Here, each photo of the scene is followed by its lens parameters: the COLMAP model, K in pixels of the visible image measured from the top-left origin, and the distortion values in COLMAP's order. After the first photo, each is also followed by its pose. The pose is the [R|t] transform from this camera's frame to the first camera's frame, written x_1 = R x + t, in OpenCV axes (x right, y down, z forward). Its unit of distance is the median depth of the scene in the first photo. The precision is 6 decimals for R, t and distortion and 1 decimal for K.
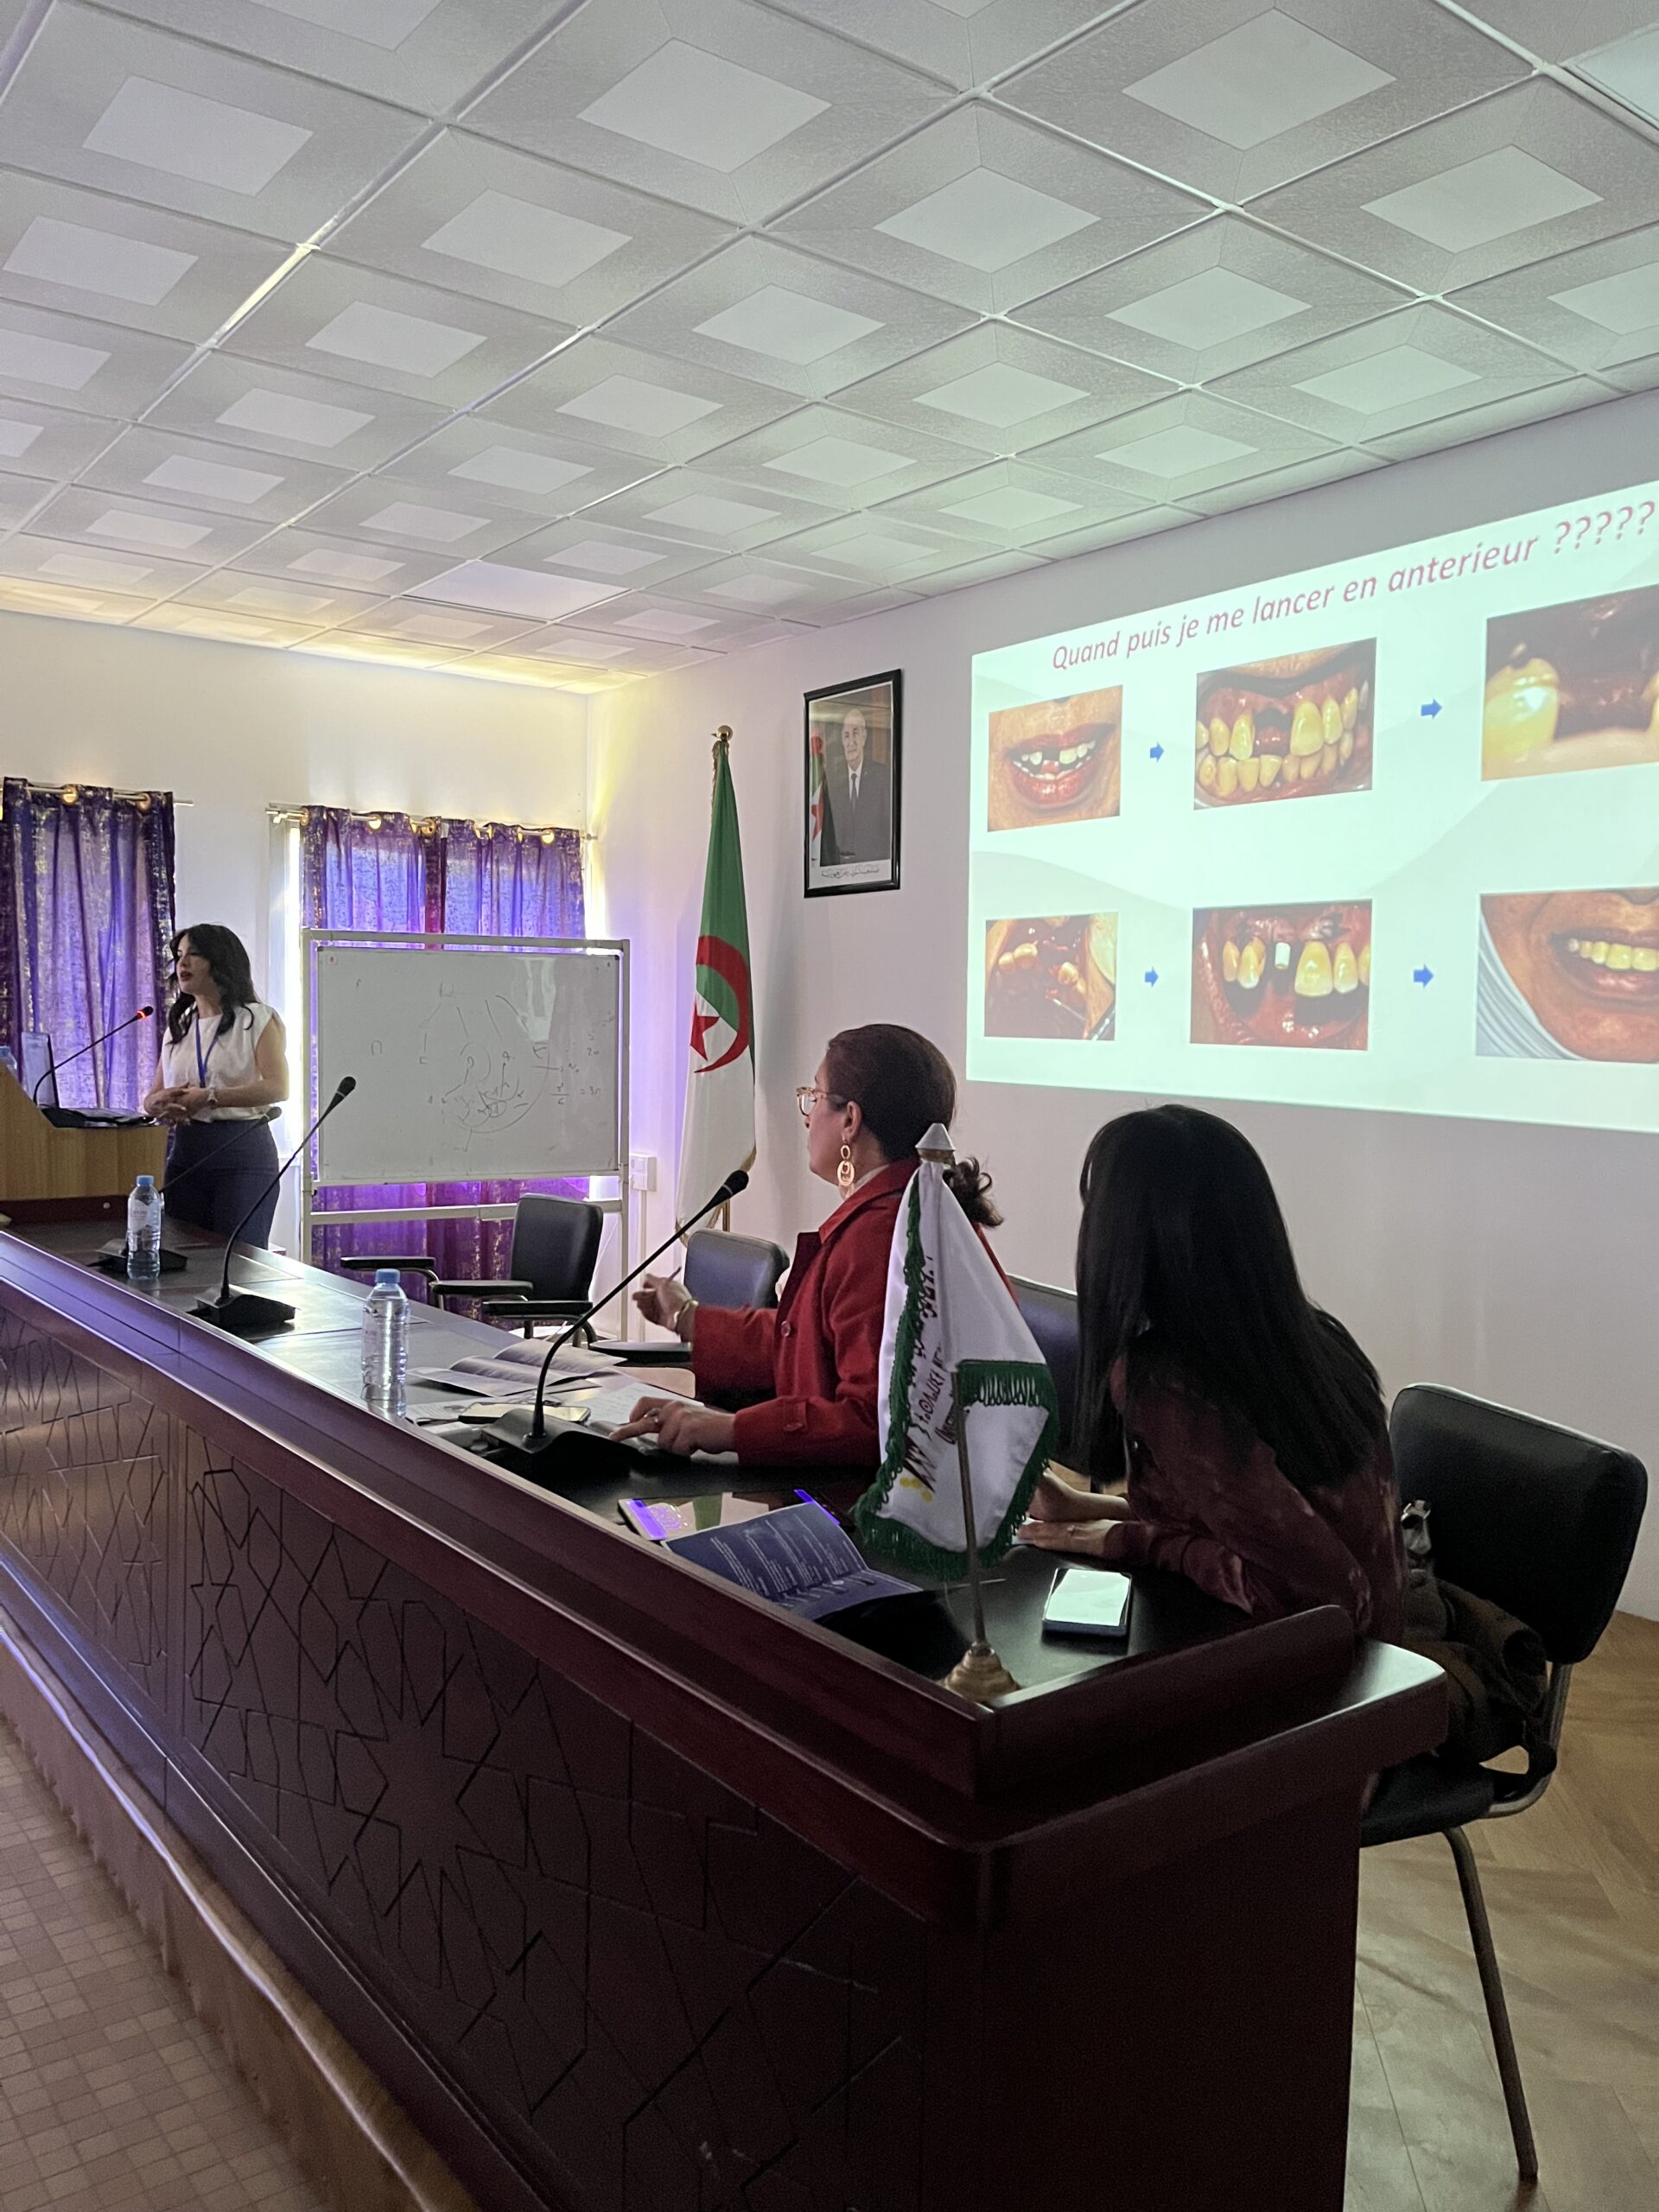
lens RADIAL K [[1678.2, 0, 836.7], [0, 1678.2, 1106.4], [0, 0, 1]] dist [0.057991, -0.086029]
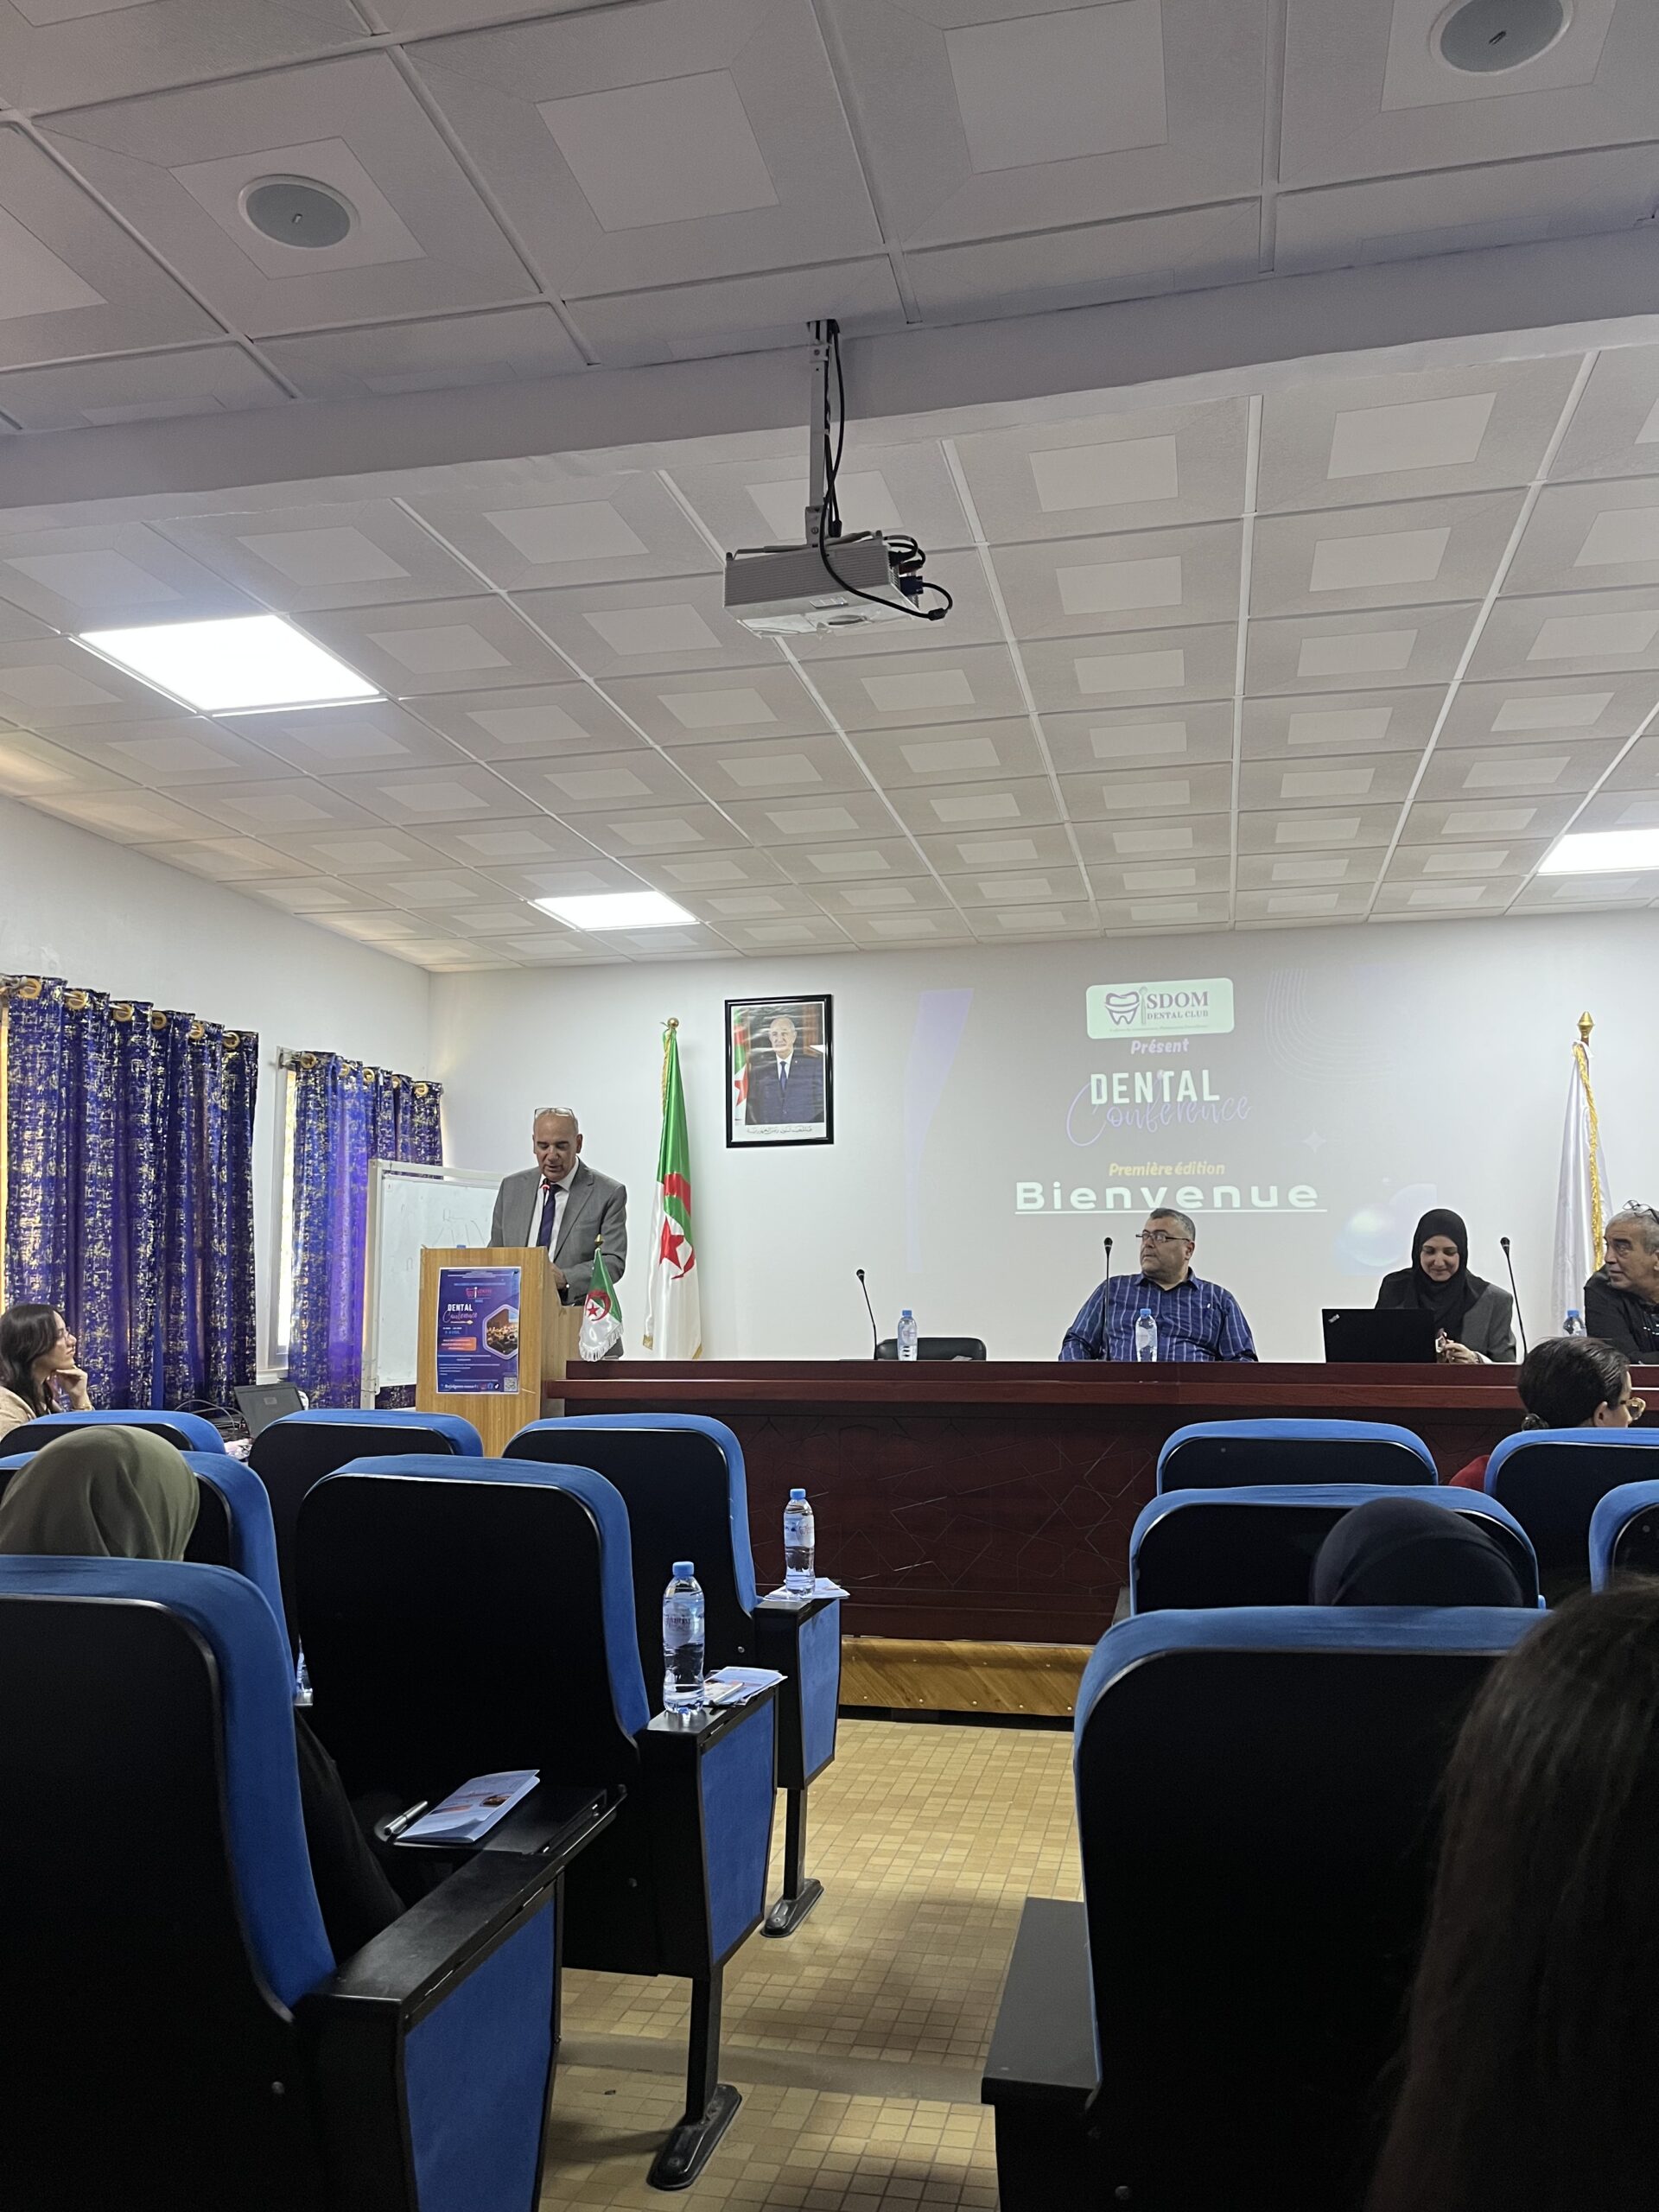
lens RADIAL K [[1678.2, 0, 835.3], [0, 1678.2, 1092.4], [0, 0, 1]] dist [0.057991, -0.086029]
pose [[0.766761, 0.060133, 0.639110, -0.824526], [0.053480, 0.986158, -0.156947, 0.048451], [-0.639701, 0.154520, 0.752932, -0.076363]]
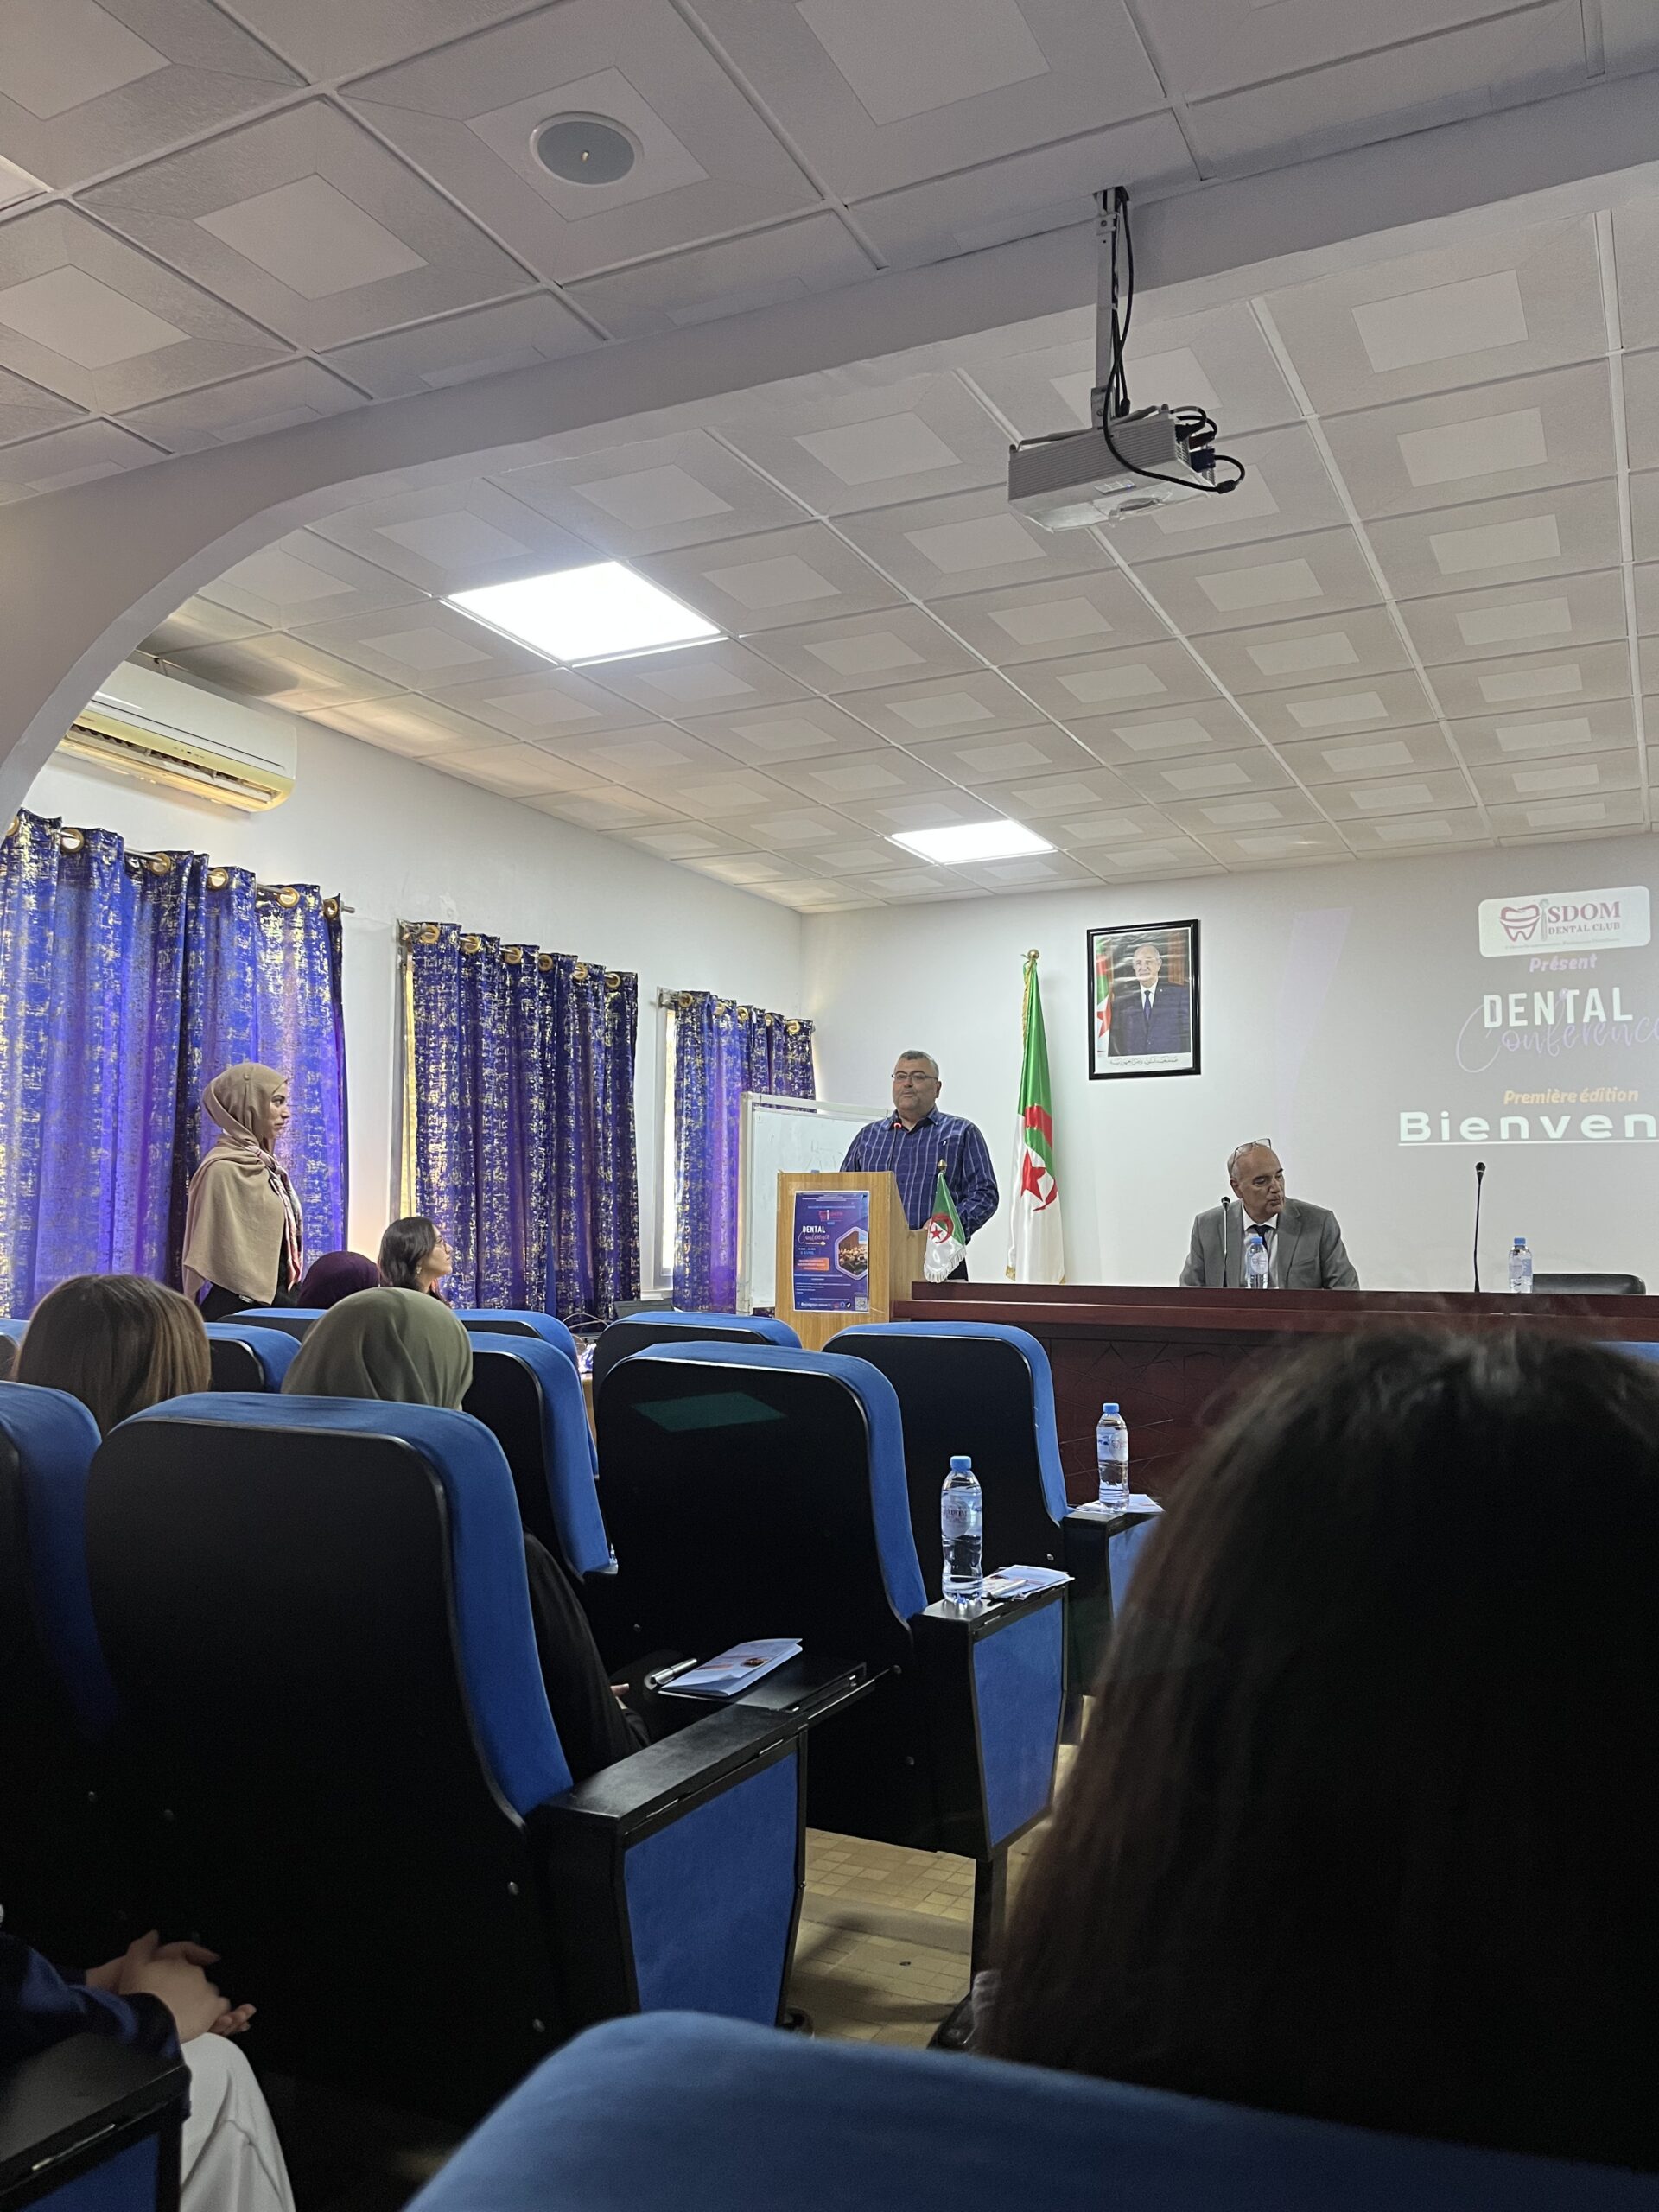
lens RADIAL K [[1678.2, 0, 831.5], [0, 1678.2, 1110.1], [0, 0, 1]] dist [0.057991, -0.086029]
pose [[0.897751, 0.027751, 0.439629, -0.797023], [0.030663, 0.991656, -0.125213, 0.061169], [-0.439435, 0.125890, 0.889409, -0.092307]]
